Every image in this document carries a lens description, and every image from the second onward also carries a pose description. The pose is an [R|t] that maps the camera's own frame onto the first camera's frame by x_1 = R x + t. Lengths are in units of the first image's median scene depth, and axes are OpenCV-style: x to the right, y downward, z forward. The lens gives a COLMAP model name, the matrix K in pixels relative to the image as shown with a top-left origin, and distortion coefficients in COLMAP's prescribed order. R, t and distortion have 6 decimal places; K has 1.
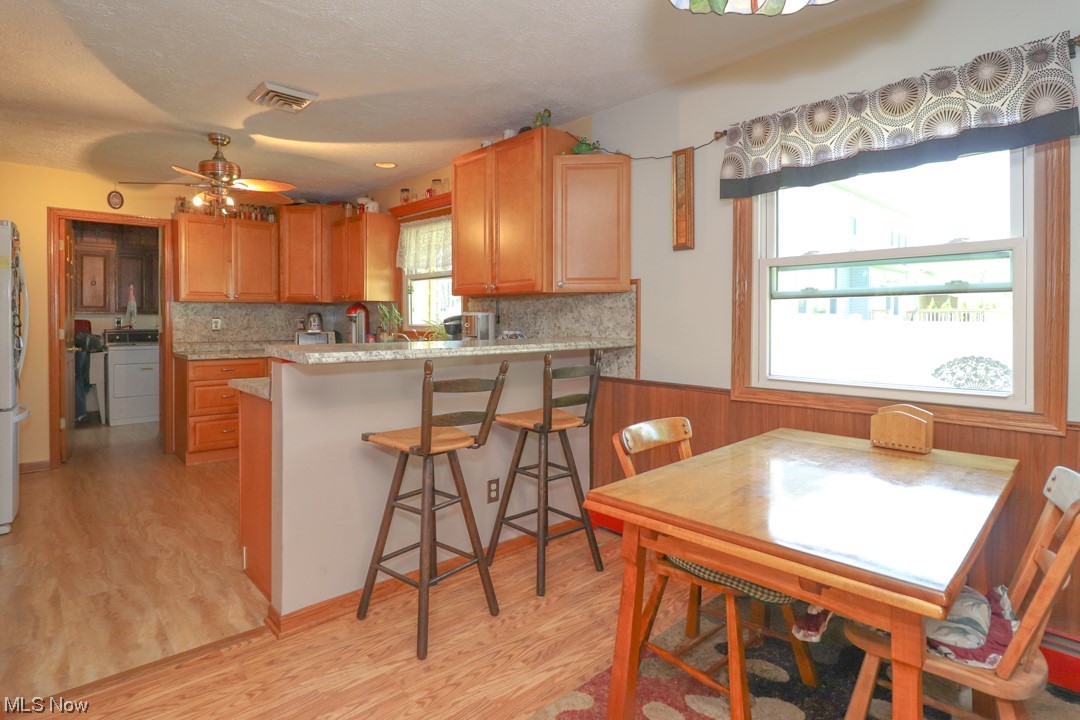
lens RADIAL K [[579.1, 0, 524.0], [0, 579.1, 322.0], [0, 0, 1]] dist [-0.004305, -0.001240]
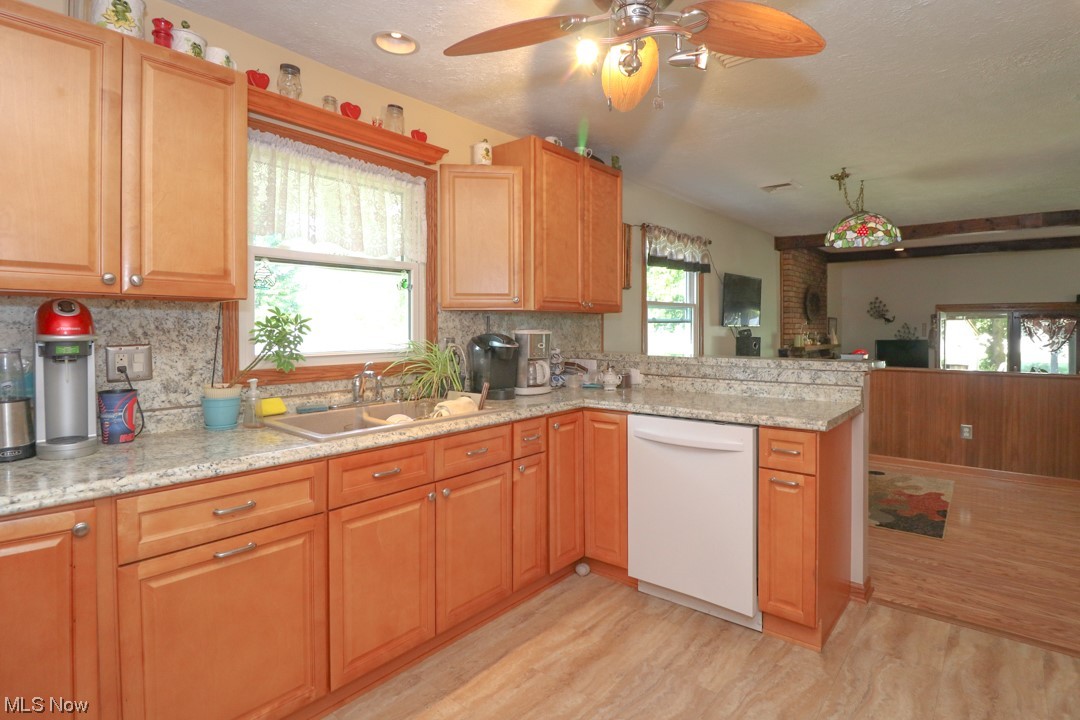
lens RADIAL K [[542.0, 0, 578.2], [0, 542.0, 329.6], [0, 0, 1]] dist [-0.000840, -0.000505]
pose [[-0.187657, -0.006546, 0.982213, -1.277935], [0.006360, 0.999949, 0.007879, -0.035783], [-0.982214, 0.007726, -0.187606, 1.612763]]
